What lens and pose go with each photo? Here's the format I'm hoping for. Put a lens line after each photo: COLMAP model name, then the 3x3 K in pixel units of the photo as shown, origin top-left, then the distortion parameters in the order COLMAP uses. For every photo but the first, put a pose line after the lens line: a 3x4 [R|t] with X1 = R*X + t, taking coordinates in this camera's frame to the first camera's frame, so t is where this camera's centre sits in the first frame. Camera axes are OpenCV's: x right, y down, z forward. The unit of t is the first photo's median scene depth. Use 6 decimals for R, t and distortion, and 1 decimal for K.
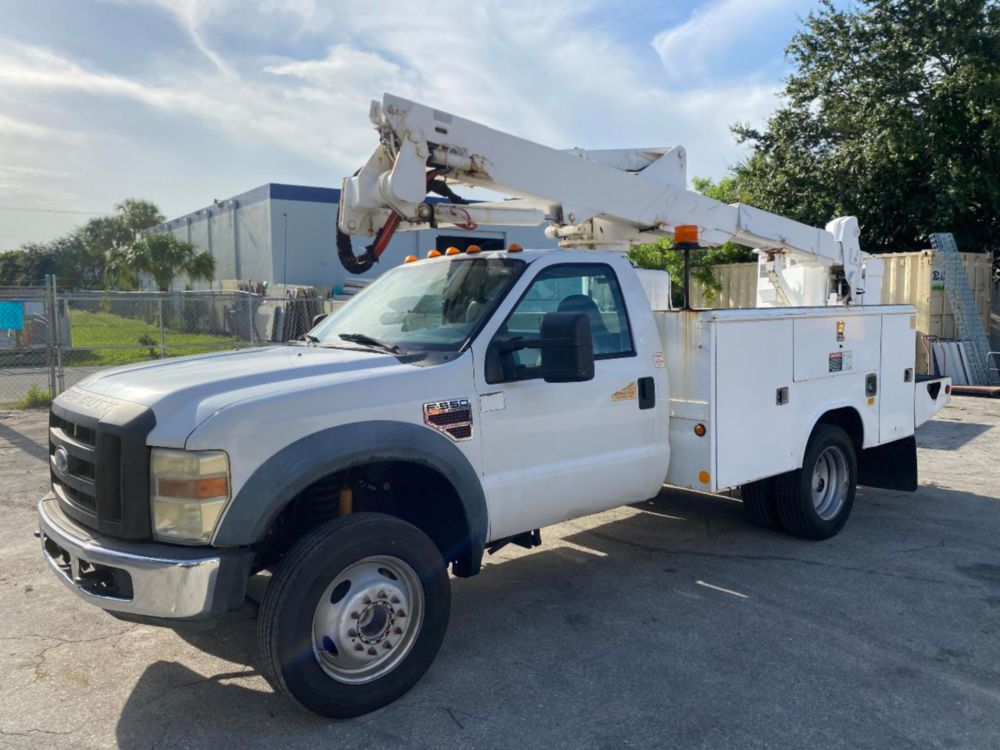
lens RADIAL K [[766.6, 0, 504.0], [0, 766.6, 376.8], [0, 0, 1]] dist [0.016126, -0.015052]
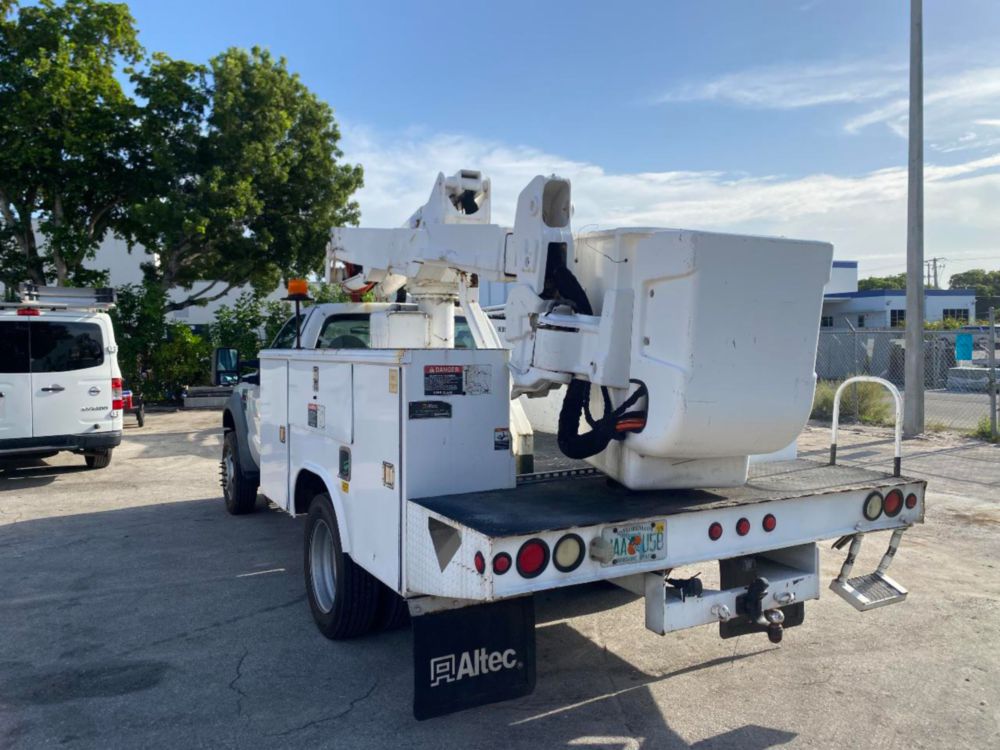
lens RADIAL K [[766.6, 0, 495.8], [0, 766.6, 373.0], [0, 0, 1]] dist [0.016126, -0.015052]
pose [[-0.195194, 0.048608, -0.979559, 1.278900], [-0.087148, 0.993961, 0.066689, -0.145657], [0.976885, 0.098384, -0.189779, 1.429897]]
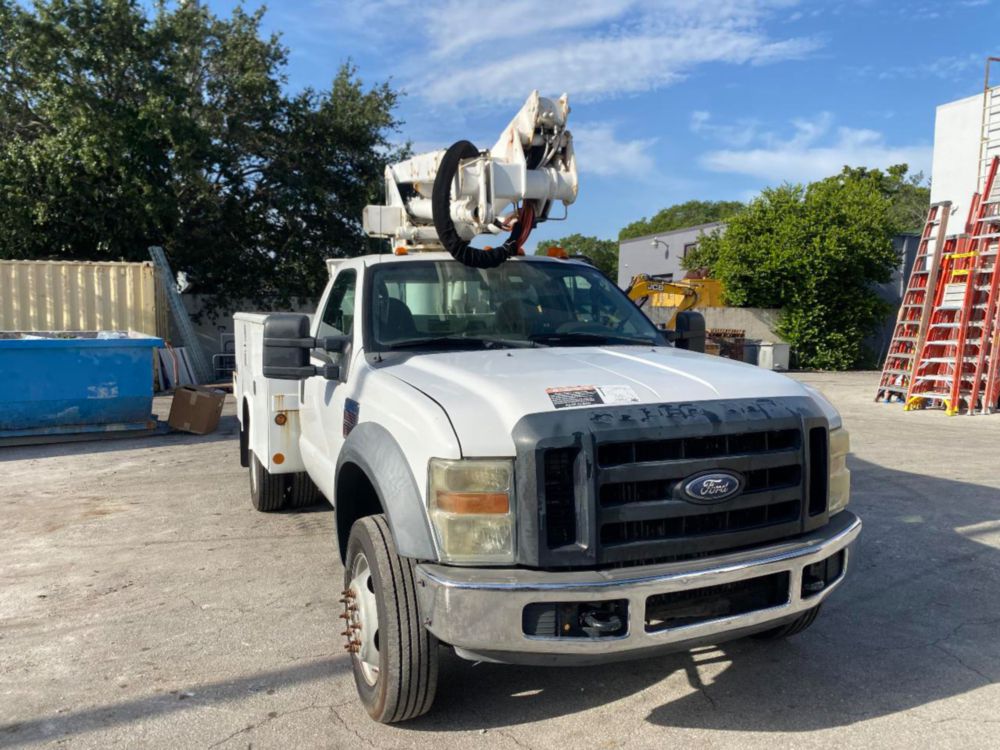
lens RADIAL K [[766.6, 0, 512.4], [0, 766.6, 373.6], [0, 0, 1]] dist [0.016126, -0.015052]
pose [[0.290981, -0.065345, 0.954495, -0.944338], [0.084137, 0.995547, 0.042506, -0.041815], [-0.953022, 0.067940, 0.295184, 0.644998]]
